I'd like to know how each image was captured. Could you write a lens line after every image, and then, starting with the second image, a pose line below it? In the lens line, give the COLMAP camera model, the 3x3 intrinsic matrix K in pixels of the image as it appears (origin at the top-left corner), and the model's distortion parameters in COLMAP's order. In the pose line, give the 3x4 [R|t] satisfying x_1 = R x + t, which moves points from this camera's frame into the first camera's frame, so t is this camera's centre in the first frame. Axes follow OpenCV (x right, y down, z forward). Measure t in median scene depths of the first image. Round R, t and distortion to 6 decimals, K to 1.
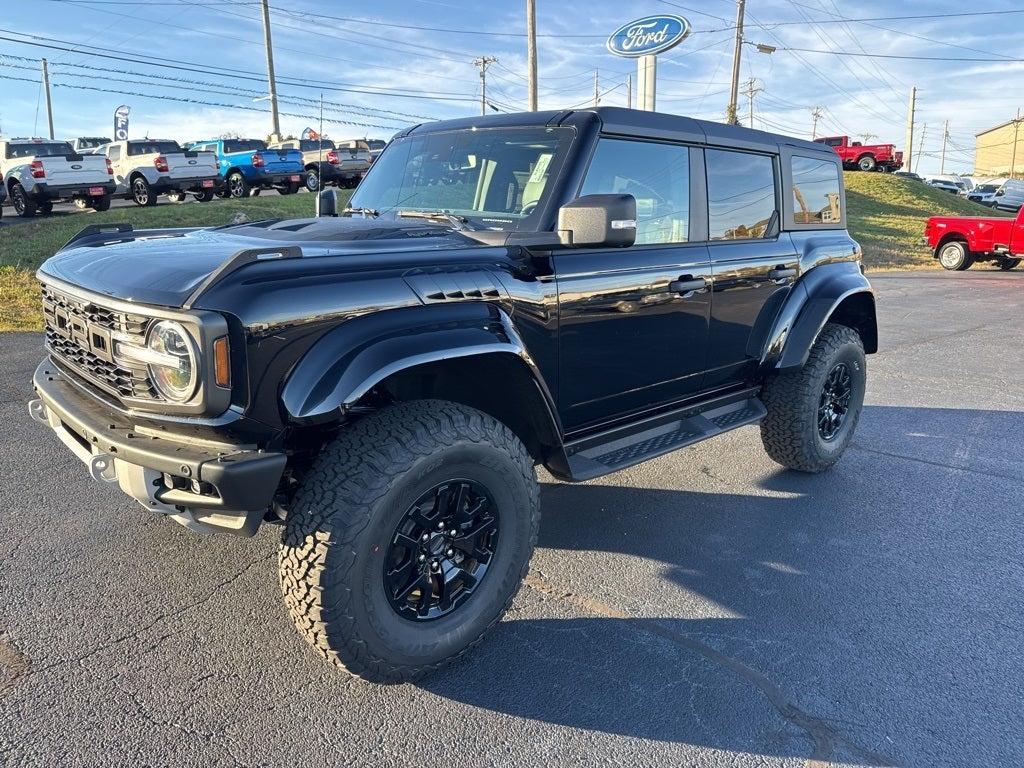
lens RADIAL K [[768.8, 0, 512.0], [0, 768.8, 384.0], [0, 0, 1]] dist [0.125328, -0.138743]
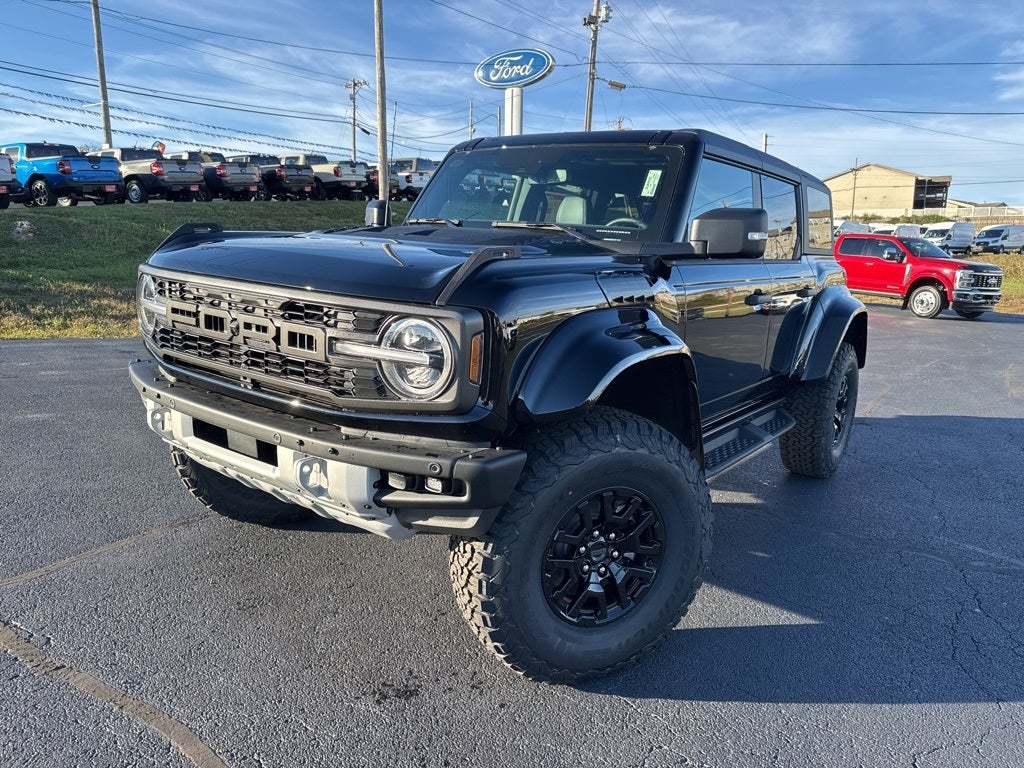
lens RADIAL K [[794.2, 0, 512.0], [0, 794.2, 384.0], [0, 0, 1]] dist [0.052526, -0.002363]
pose [[0.980893, -0.000868, 0.194548, -0.400169], [0.008082, 0.999309, -0.036291, 0.032186], [-0.194382, 0.037170, 0.980222, -0.002866]]
